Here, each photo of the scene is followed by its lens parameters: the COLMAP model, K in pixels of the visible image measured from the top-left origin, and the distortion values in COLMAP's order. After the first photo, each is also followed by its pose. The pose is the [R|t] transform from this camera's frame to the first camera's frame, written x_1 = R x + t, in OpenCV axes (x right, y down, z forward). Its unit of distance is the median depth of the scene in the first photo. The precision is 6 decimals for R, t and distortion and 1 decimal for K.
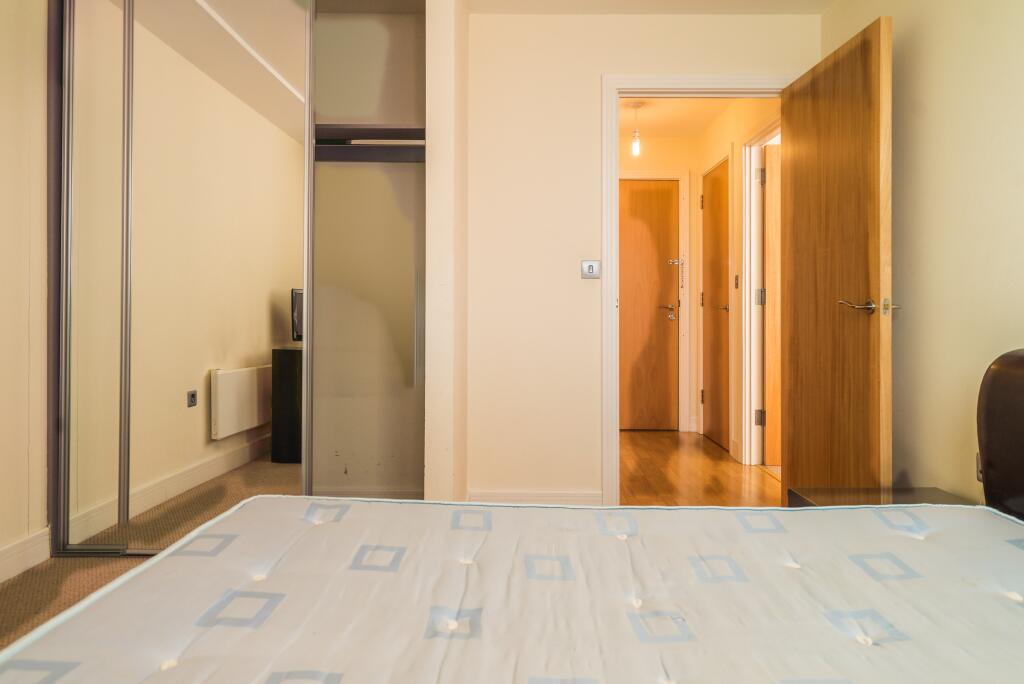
lens RADIAL K [[687.1, 0, 514.2], [0, 687.1, 309.3], [0, 0, 1]] dist [-0.002152, -0.000849]
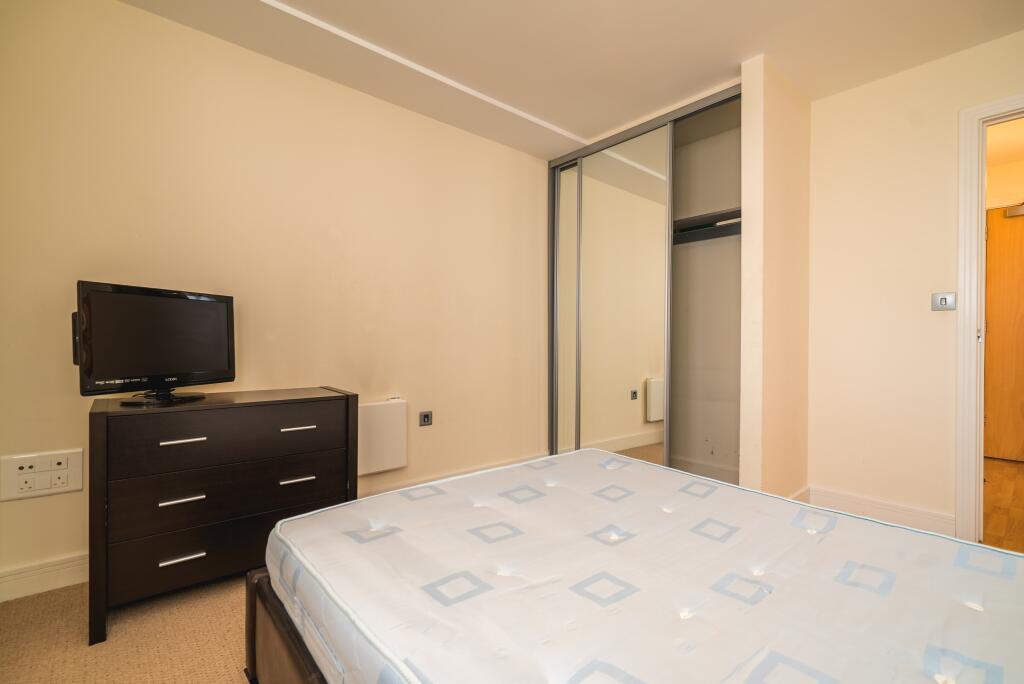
lens RADIAL K [[466.4, 0, 512.0], [0, 466.4, 342.0], [0, 0, 1]] dist [-0.000514, -0.000164]
pose [[0.652366, -0.004423, -0.757891, 0.265796], [0.007625, 0.999971, 0.000727, -0.002661], [0.757866, -0.006253, 0.652380, 0.044727]]
